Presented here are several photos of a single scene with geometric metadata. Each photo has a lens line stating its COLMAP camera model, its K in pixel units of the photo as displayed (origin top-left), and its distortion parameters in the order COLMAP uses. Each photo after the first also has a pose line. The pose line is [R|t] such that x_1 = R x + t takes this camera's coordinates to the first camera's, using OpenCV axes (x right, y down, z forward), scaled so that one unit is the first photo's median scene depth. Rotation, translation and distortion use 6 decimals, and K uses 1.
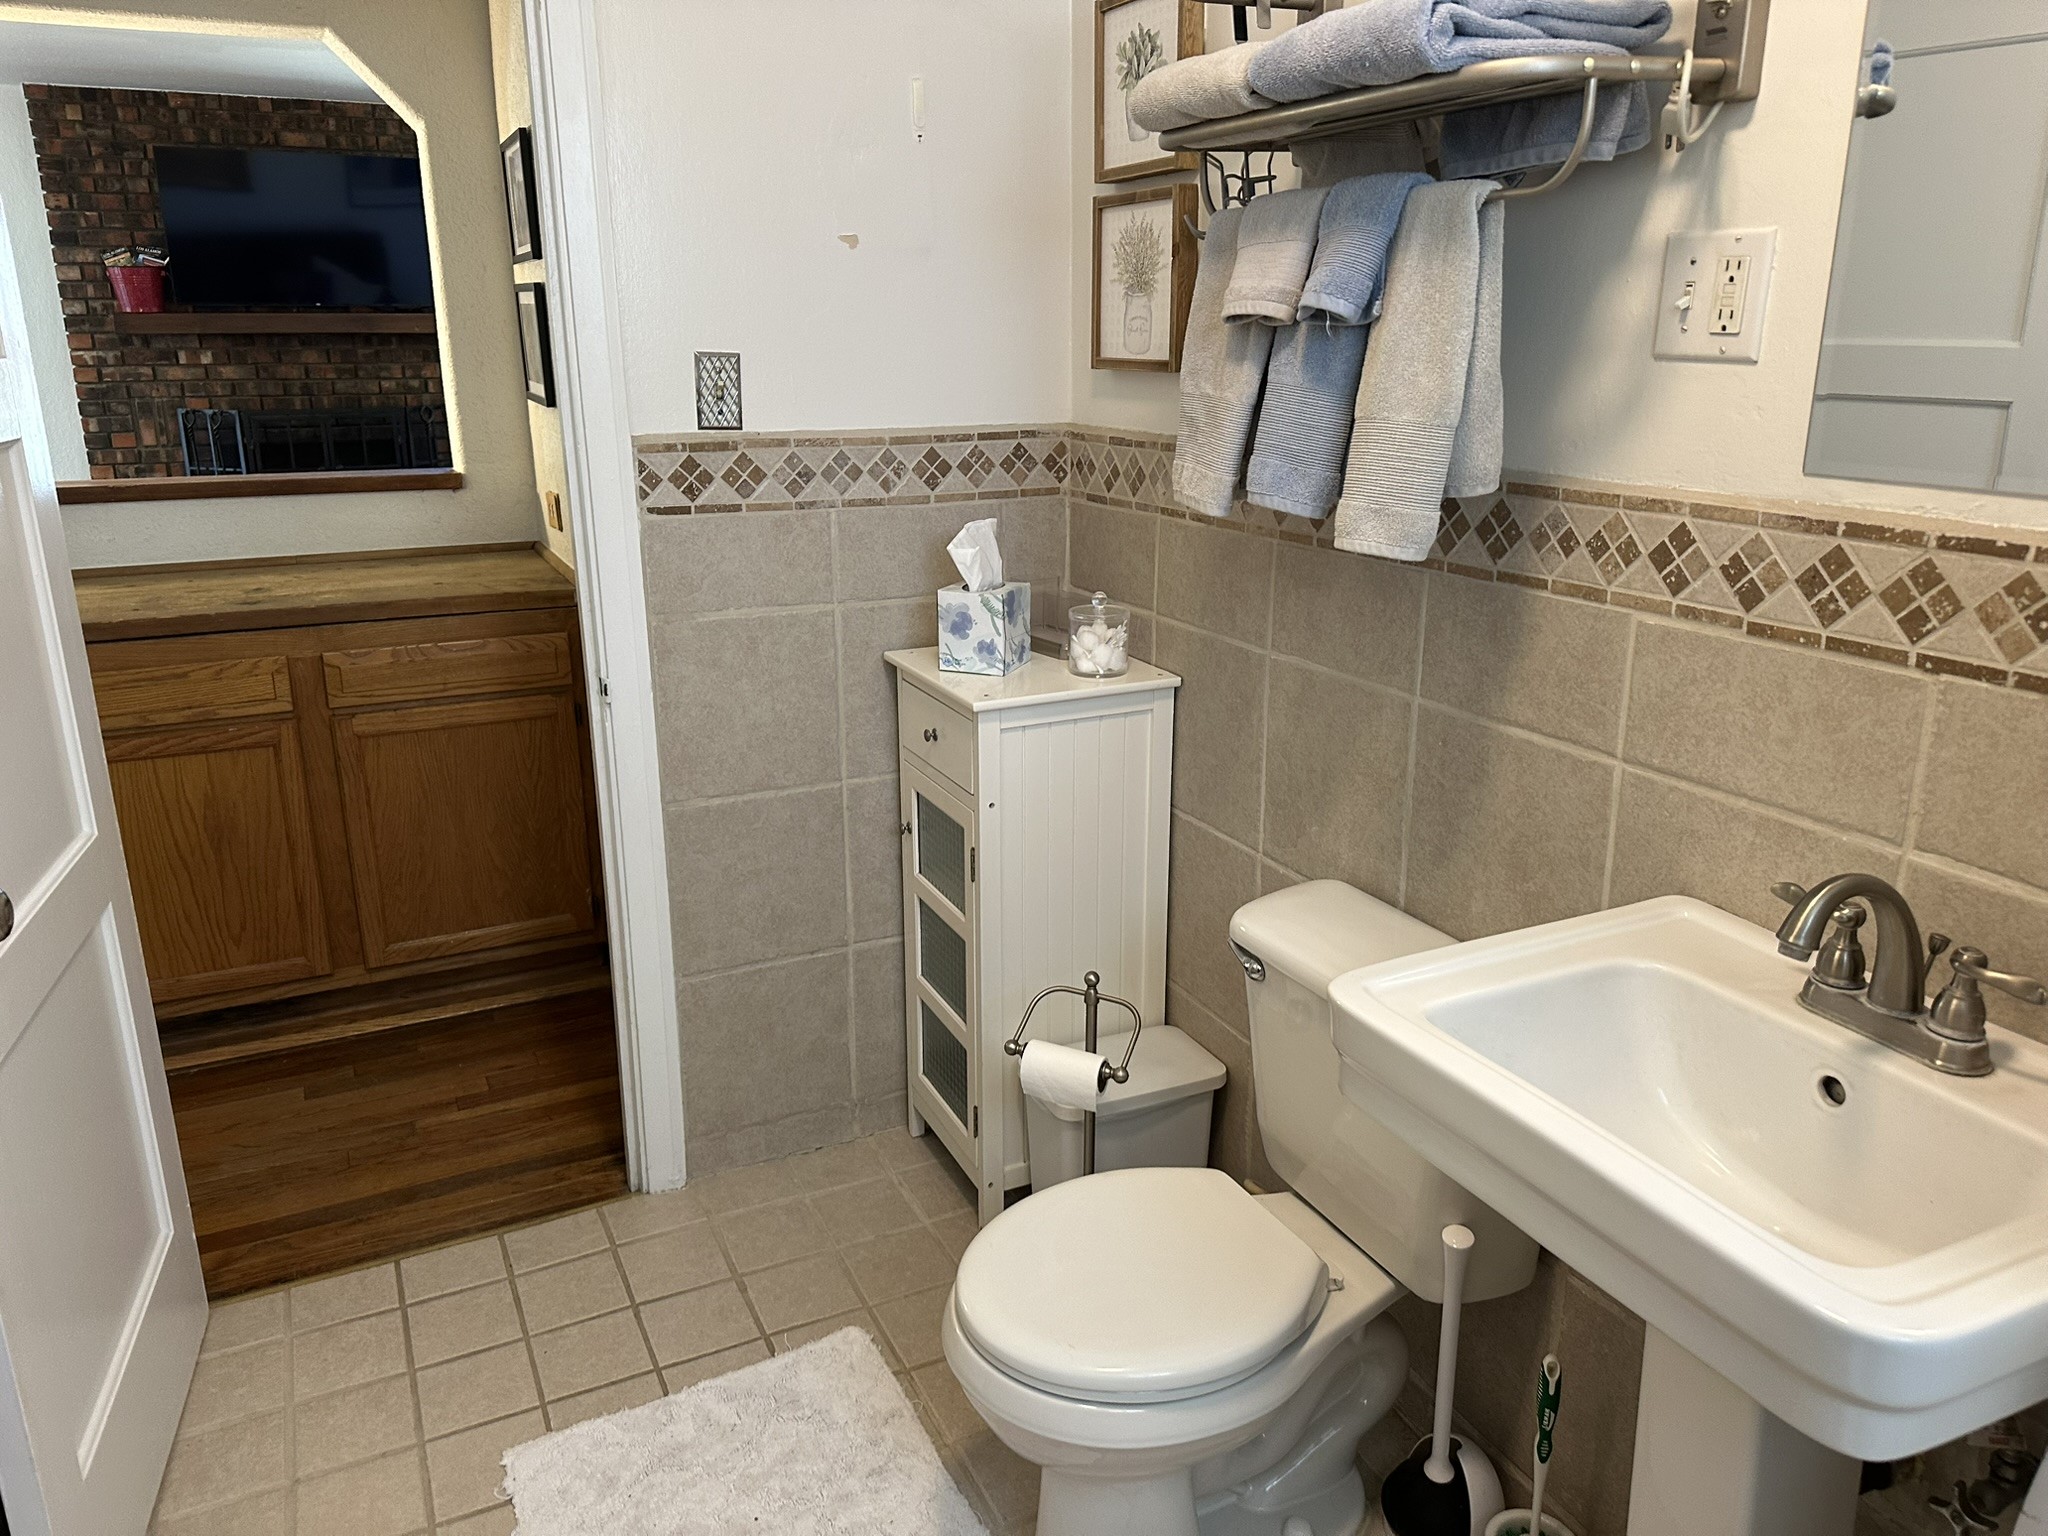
lens RADIAL K [[1467.0, 0, 1024.0], [0, 1467.0, 768.0], [0, 0, 1]] dist [-0.001021, -0.008016]
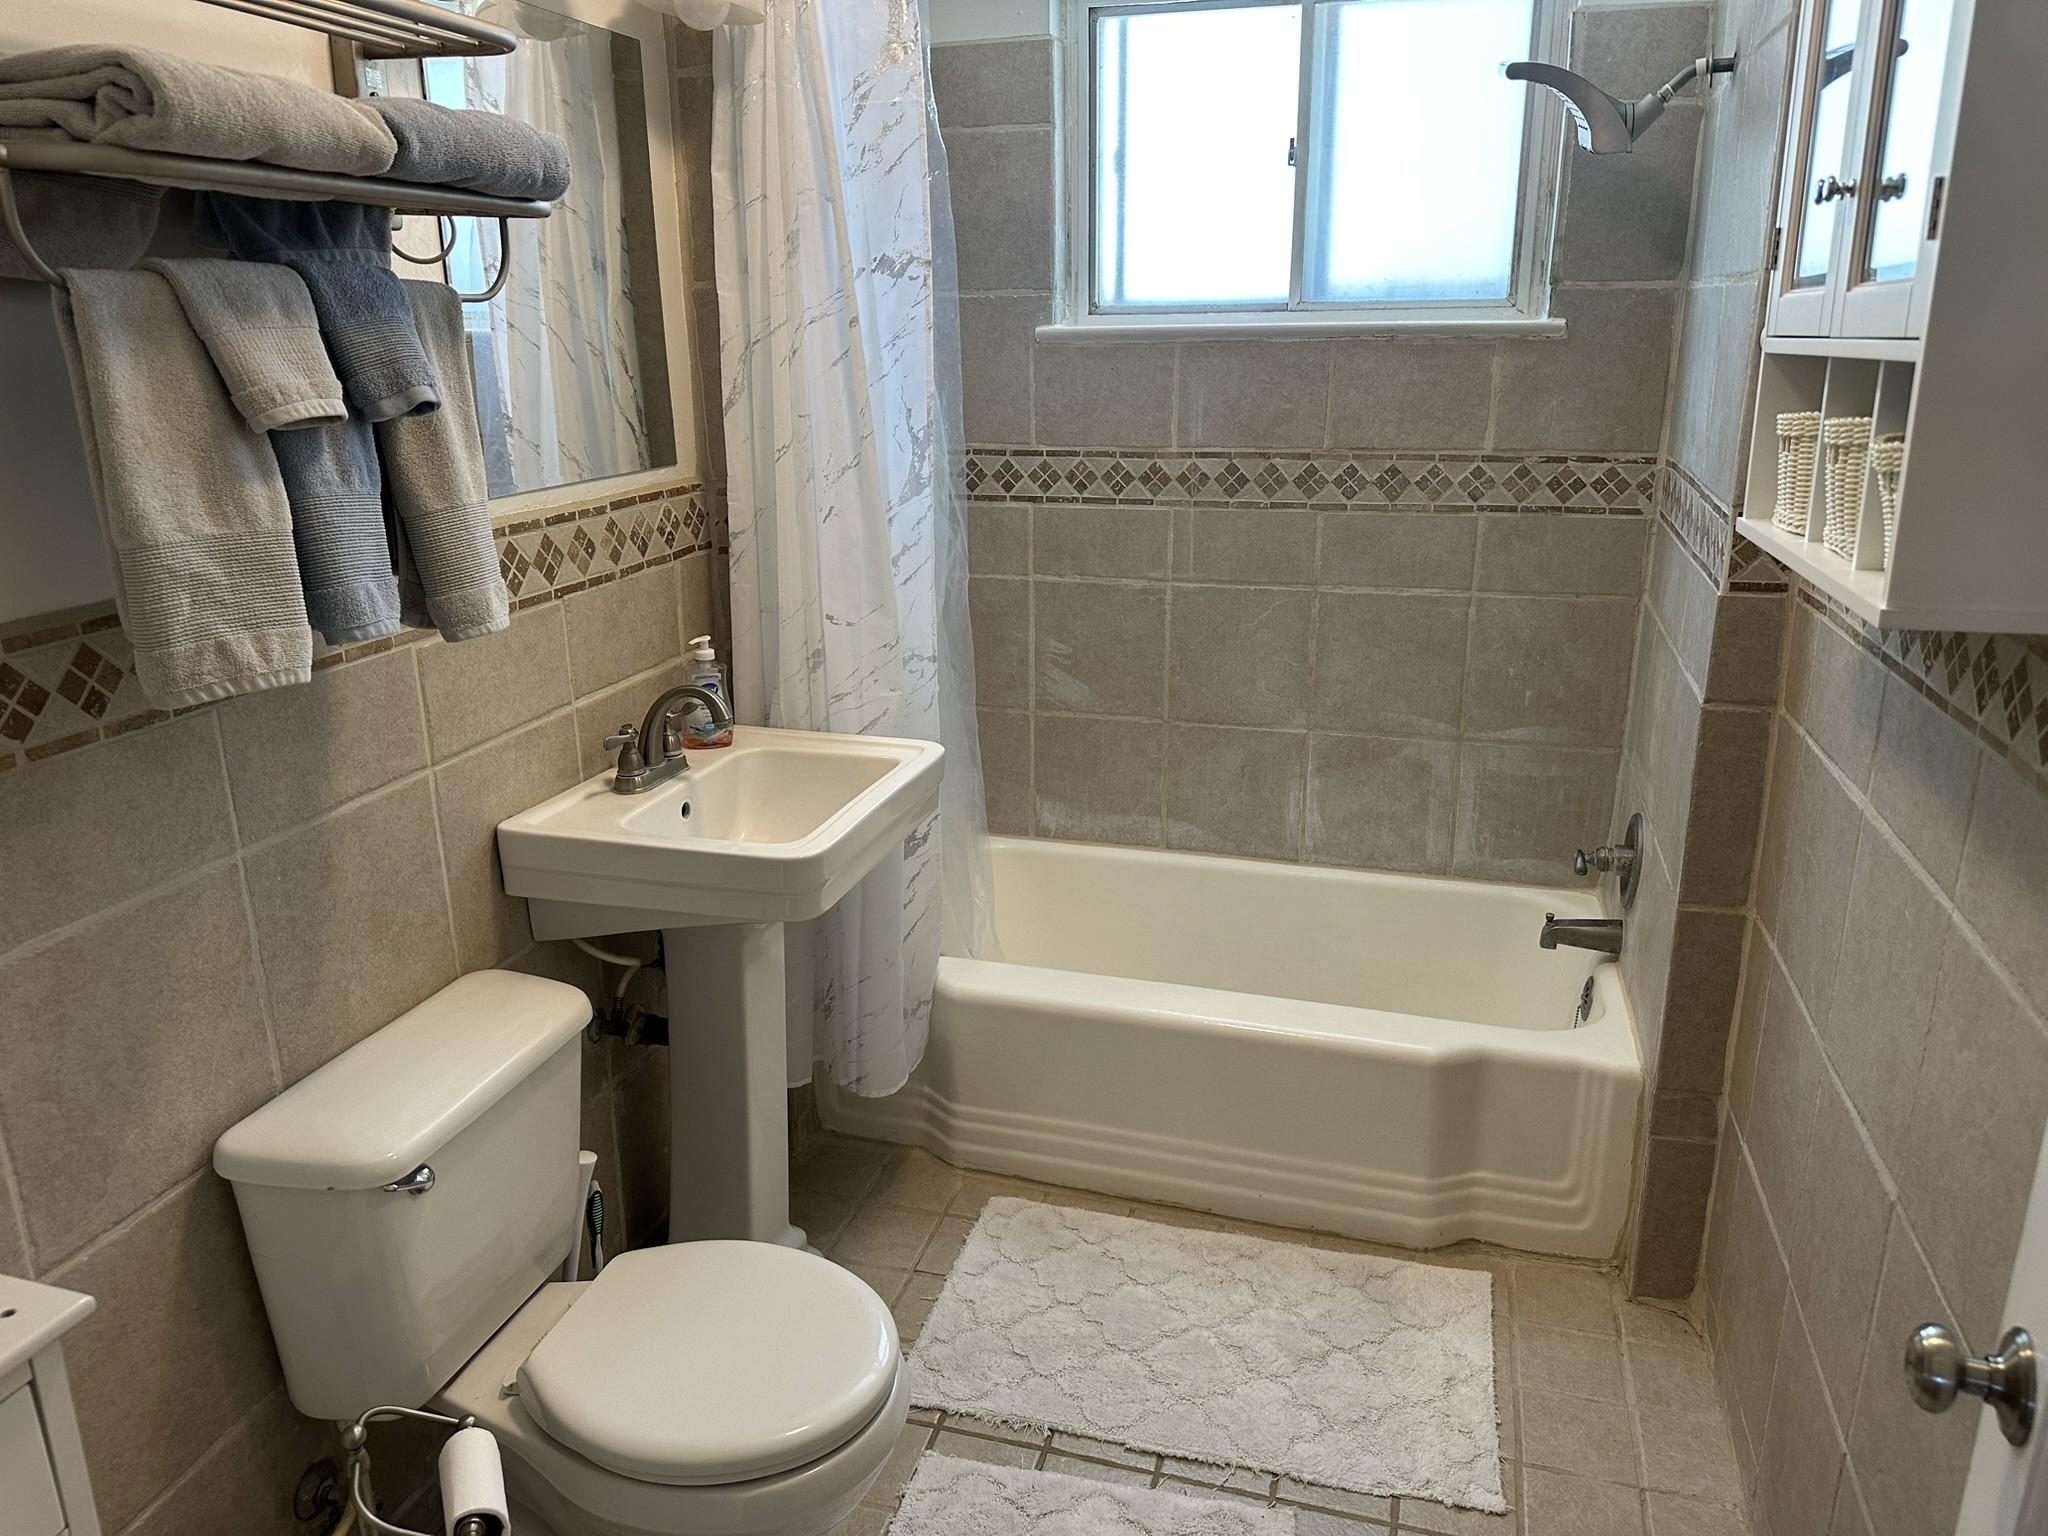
lens RADIAL K [[1426.1, 0, 1021.3], [0, 1426.1, 751.5], [0, 0, 1]] dist [0.053714, -0.077377]
pose [[-0.736370, -0.182739, 0.651434, -0.306077], [0.207181, 0.855678, 0.474228, -0.204274], [-0.644077, 0.484172, -0.592235, 0.599607]]
